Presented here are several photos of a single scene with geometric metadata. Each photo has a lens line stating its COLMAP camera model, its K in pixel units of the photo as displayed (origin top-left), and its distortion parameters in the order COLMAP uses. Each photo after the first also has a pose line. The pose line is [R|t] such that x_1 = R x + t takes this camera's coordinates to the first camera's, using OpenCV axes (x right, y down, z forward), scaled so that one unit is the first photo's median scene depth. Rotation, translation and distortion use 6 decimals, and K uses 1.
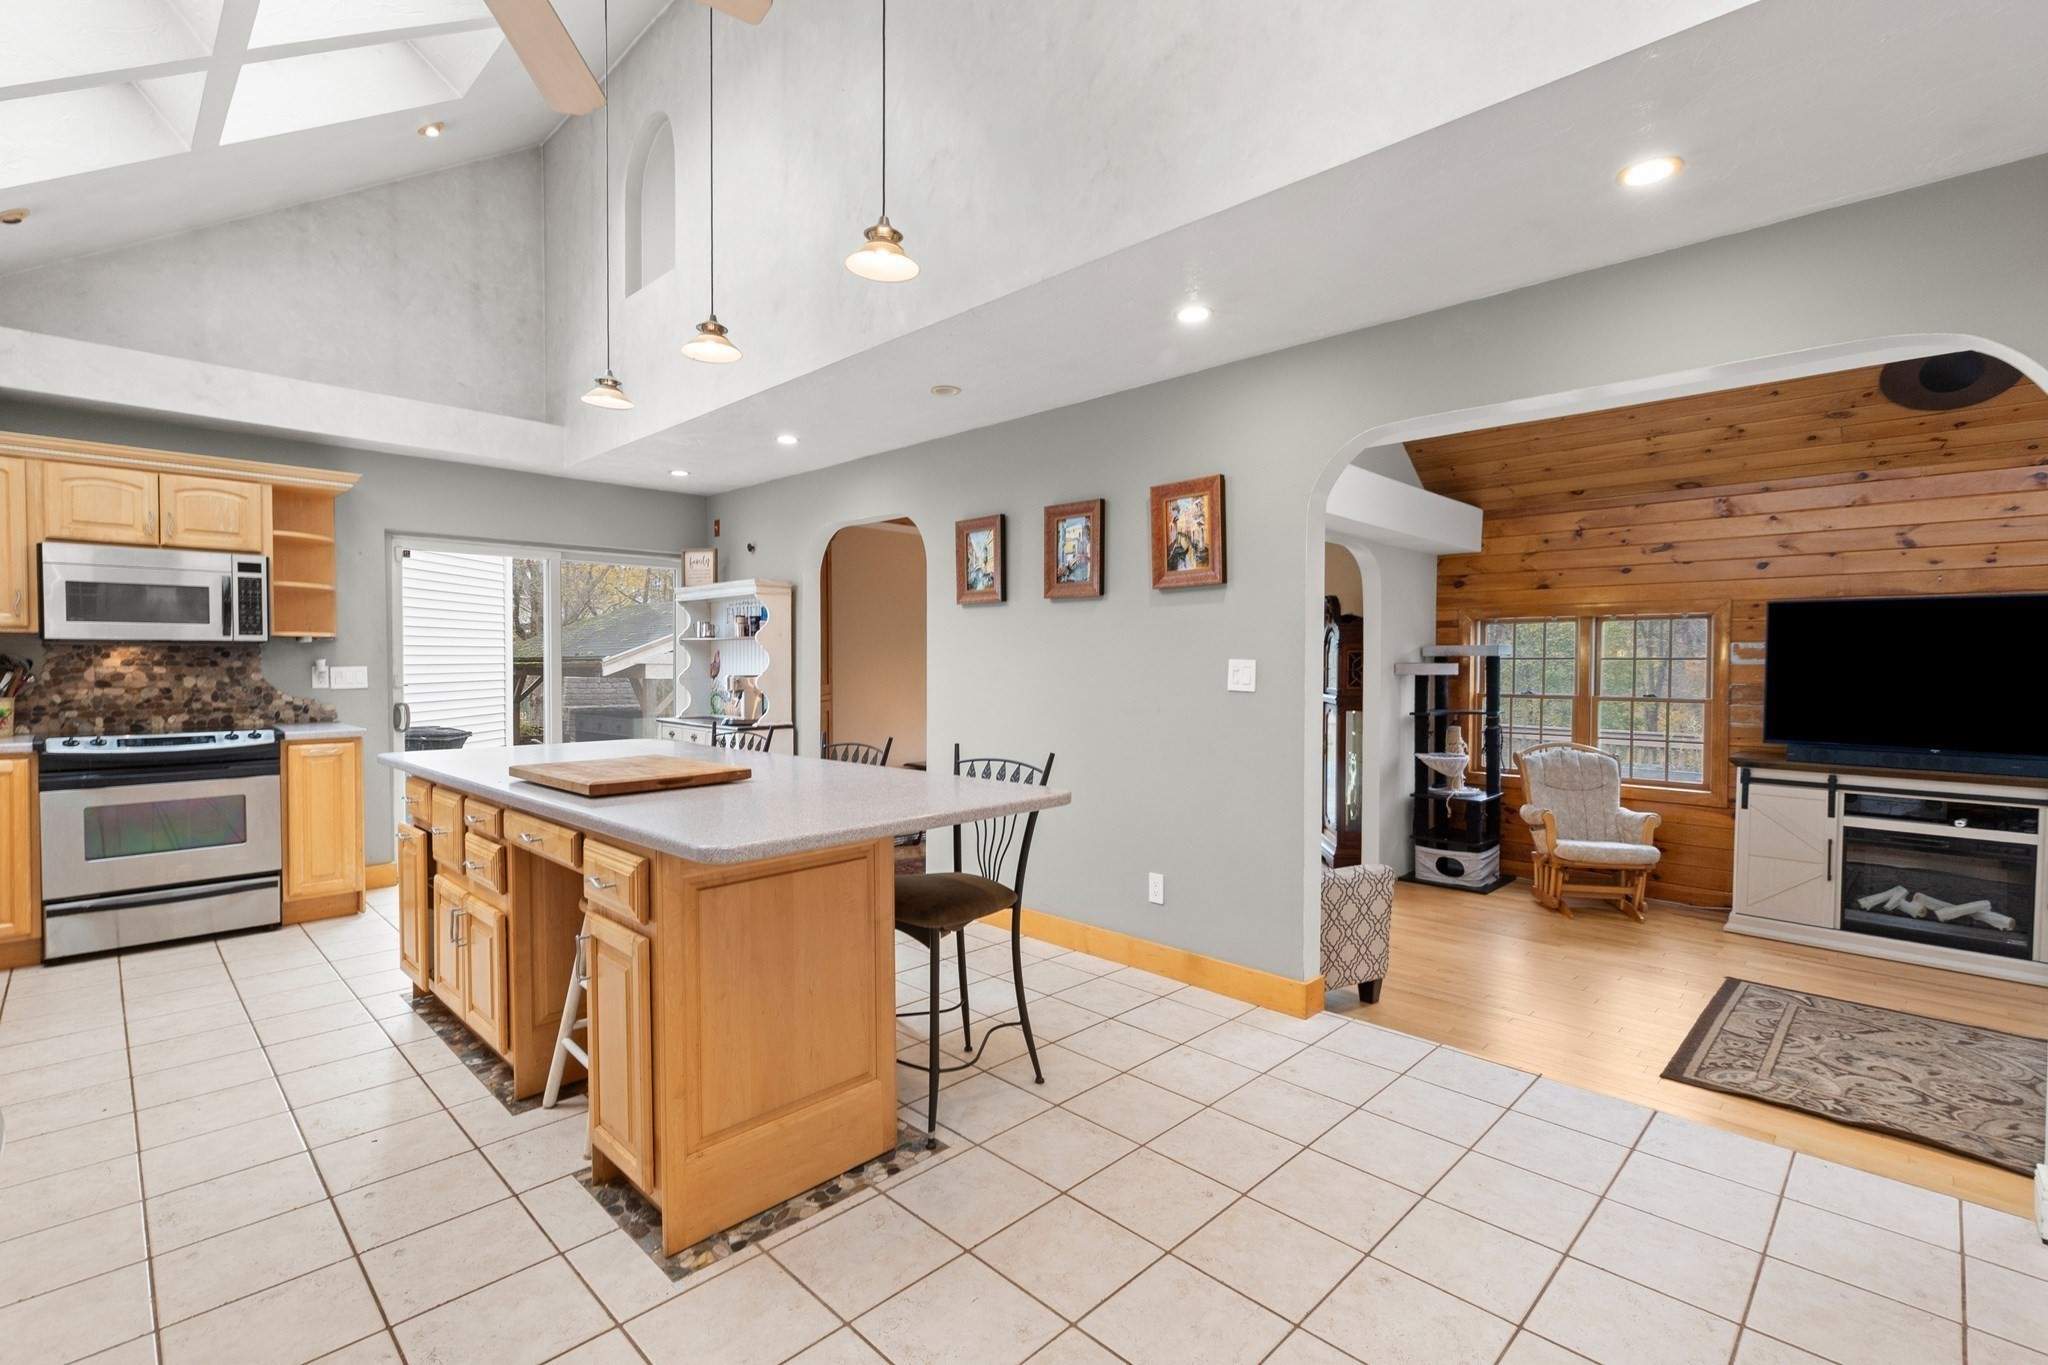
lens RADIAL K [[937.3, 0, 1024.0], [0, 937.3, 682.5], [0, 0, 1]] dist [0.001799, 0.000330]
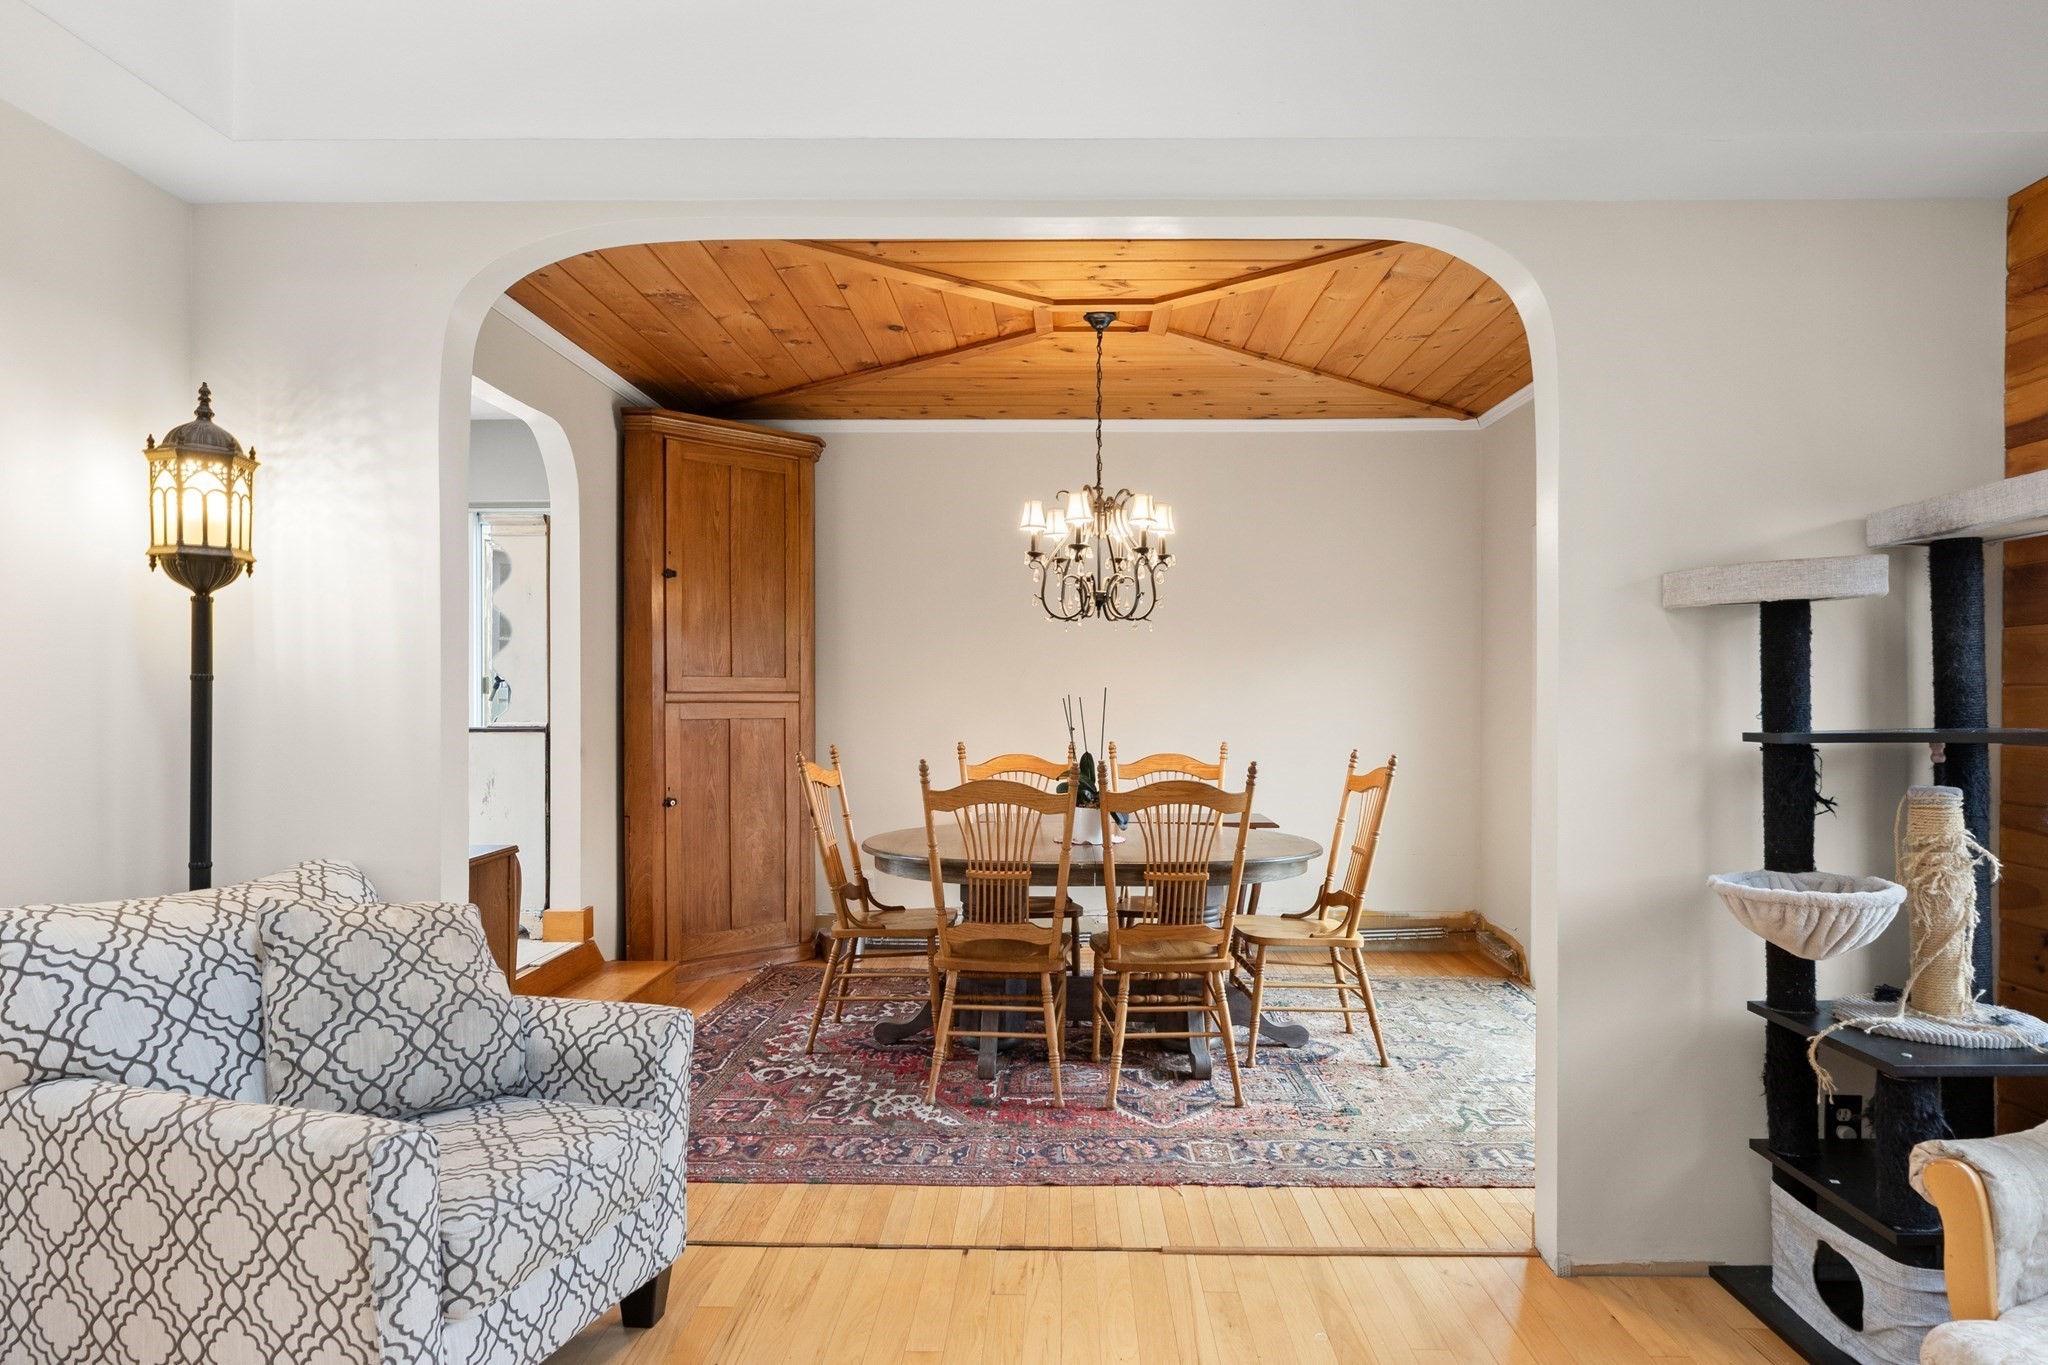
lens RADIAL K [[1208.4, 0, 1035.1], [0, 1208.4, 709.5], [0, 0, 1]] dist [0.006209, 0.000074]
pose [[0.692731, 0.001771, -0.721194, 0.777552], [-0.015123, 0.999813, -0.012070, 0.047293], [0.721038, 0.019268, 0.692628, 0.817143]]
